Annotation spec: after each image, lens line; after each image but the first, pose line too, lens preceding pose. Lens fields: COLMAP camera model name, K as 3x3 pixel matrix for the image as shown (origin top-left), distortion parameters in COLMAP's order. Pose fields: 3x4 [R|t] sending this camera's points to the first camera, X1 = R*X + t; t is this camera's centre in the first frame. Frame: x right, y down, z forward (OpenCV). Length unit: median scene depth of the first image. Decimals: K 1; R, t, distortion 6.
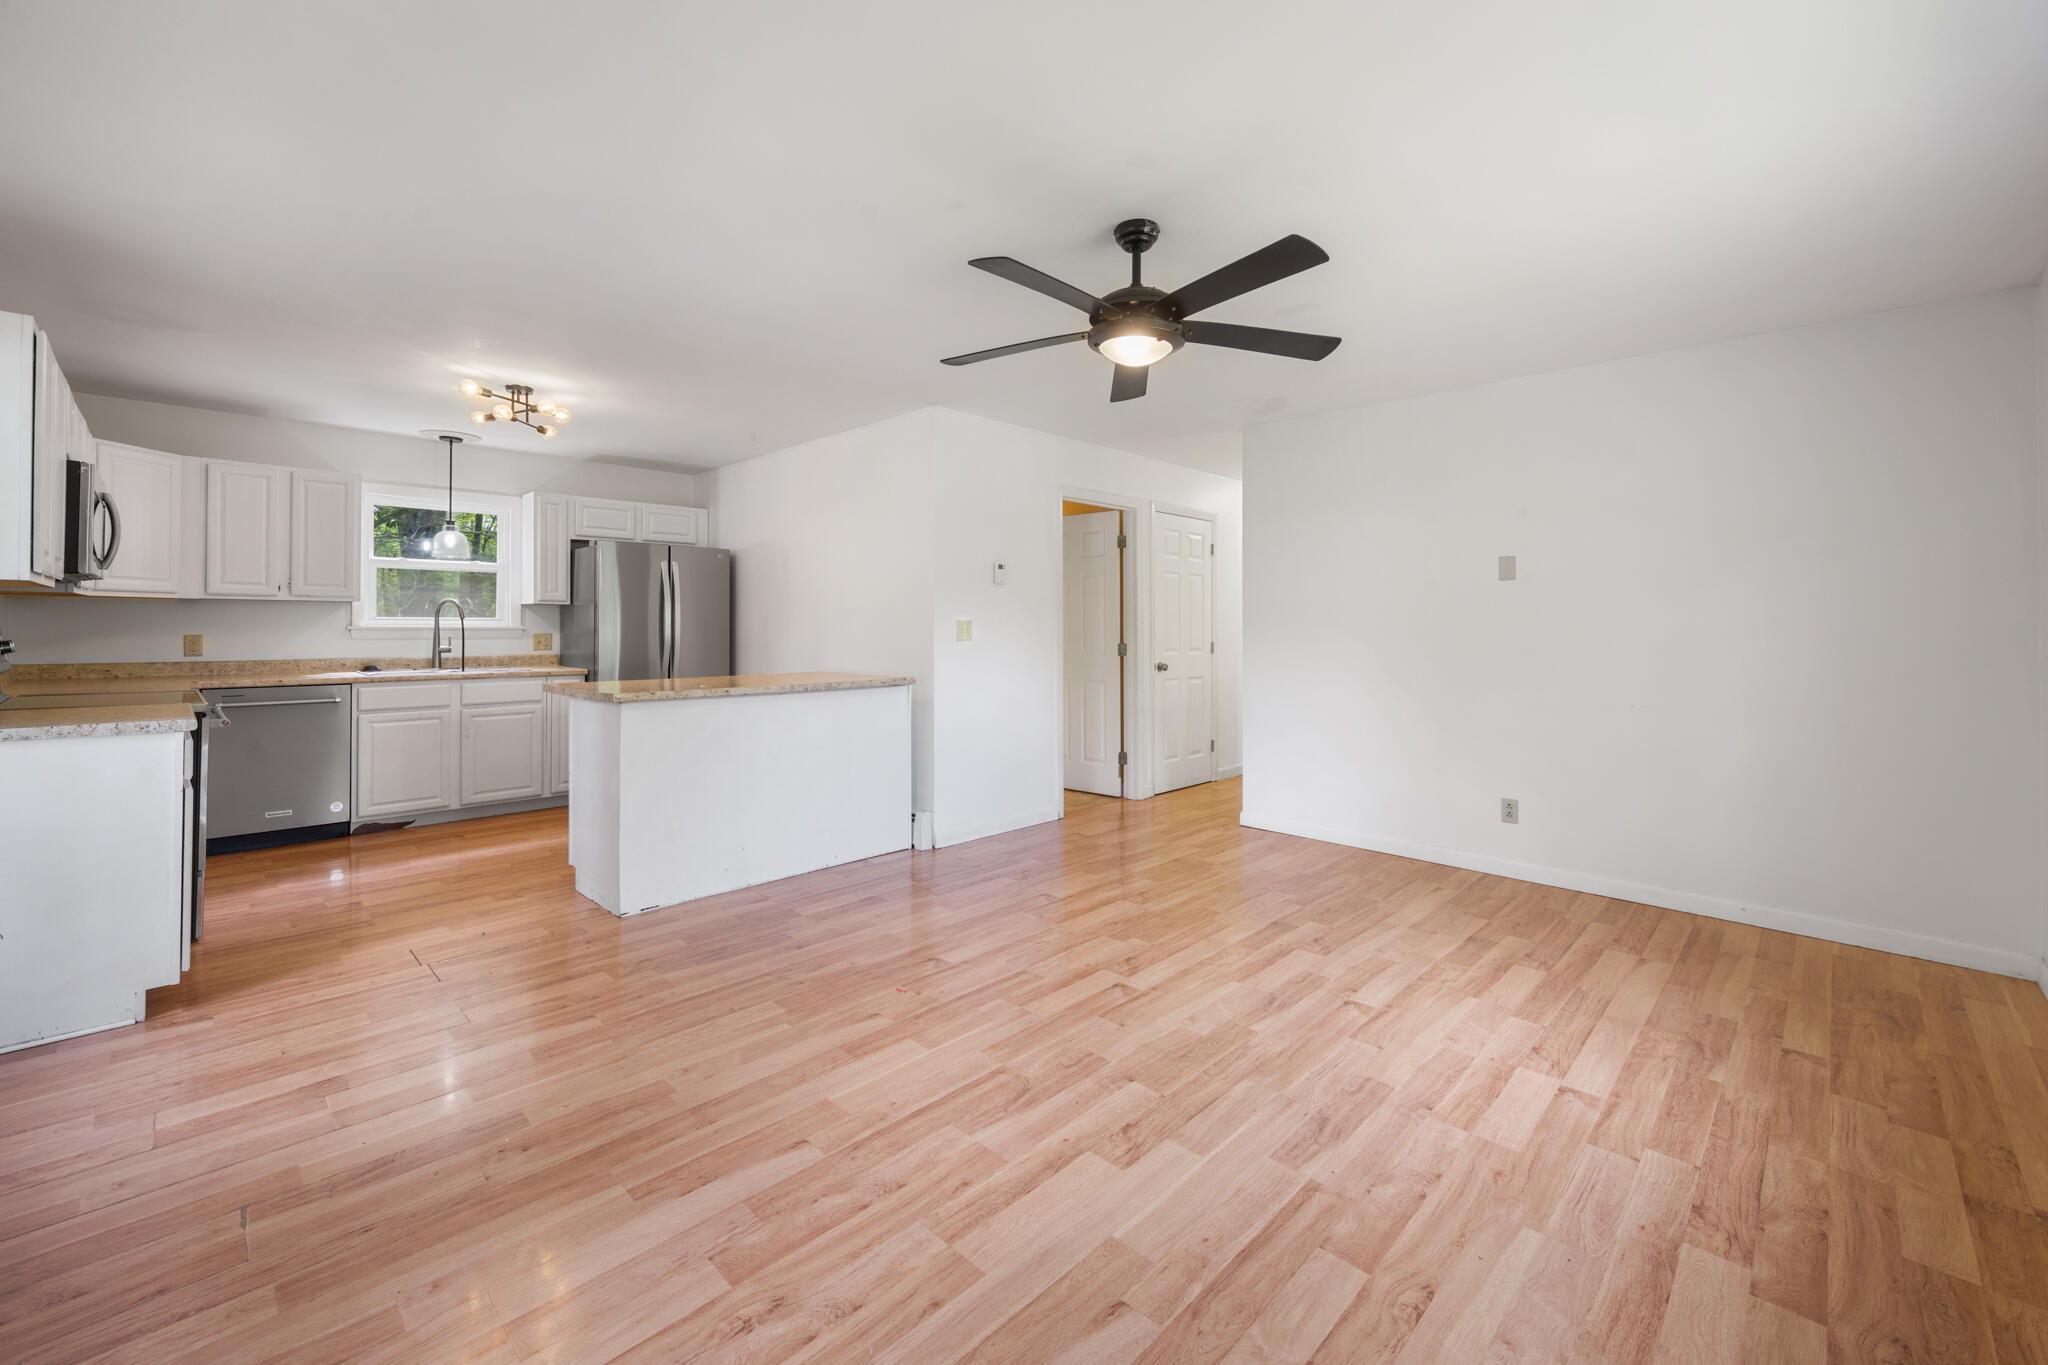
lens RADIAL K [[836.7, 0, 1023.4], [0, 836.7, 625.7], [0, 0, 1]] dist [0.000993, 0.000299]
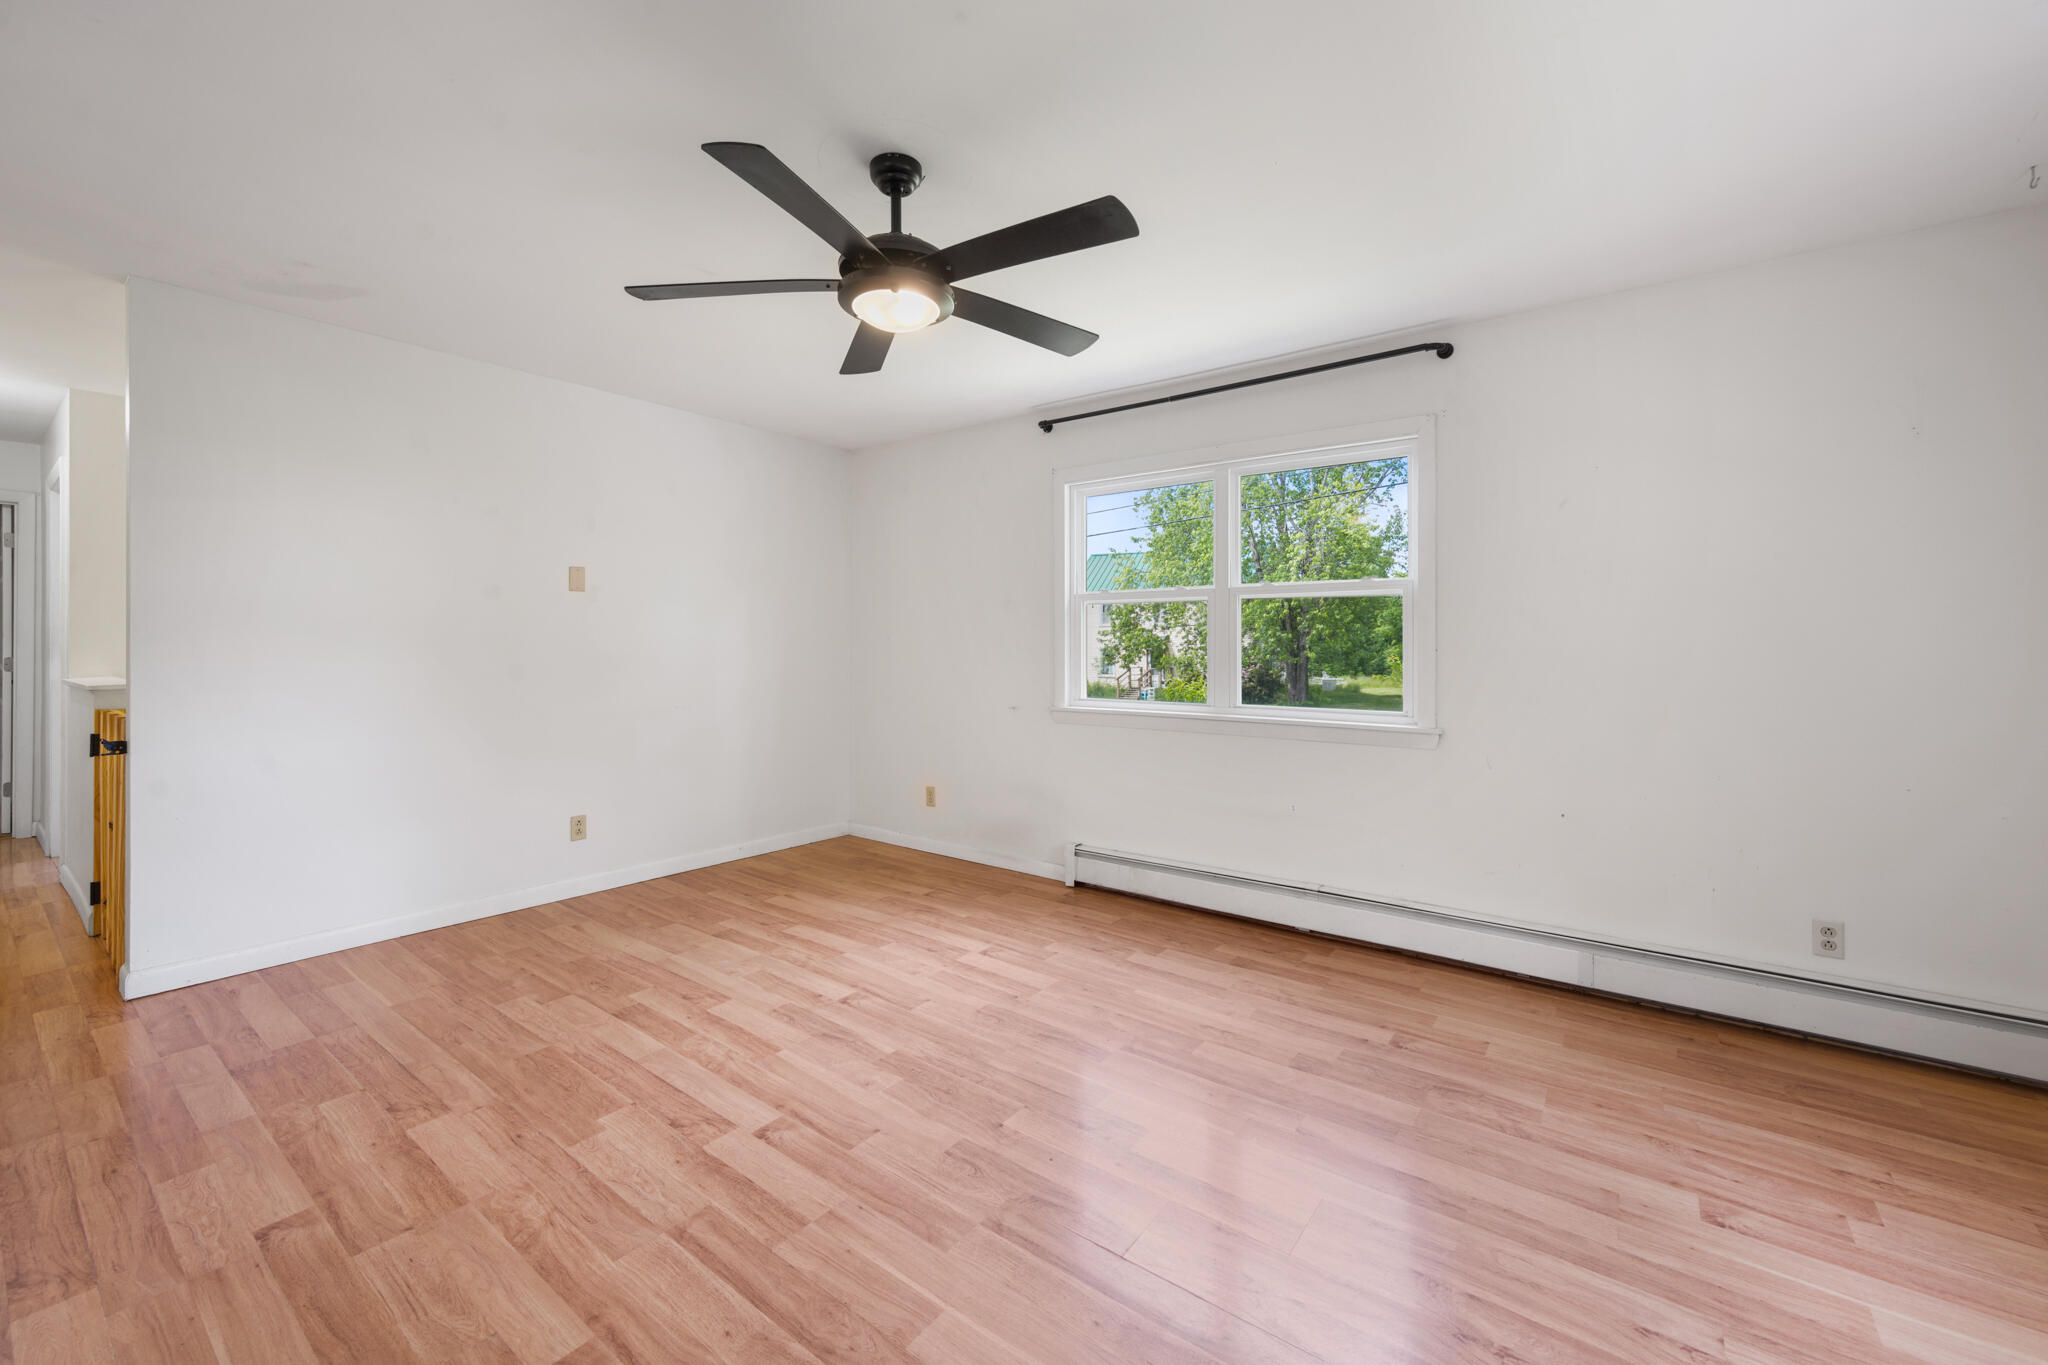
lens RADIAL K [[826.6, 0, 1024.4], [0, 826.6, 640.9], [0, 0, 1]] dist [-0.001201, -0.000046]
pose [[-0.127462, -0.002544, 0.991840, -0.436908], [-0.002957, 0.999993, 0.002184, -0.000184], [-0.991839, -0.002655, -0.127468, 0.604463]]
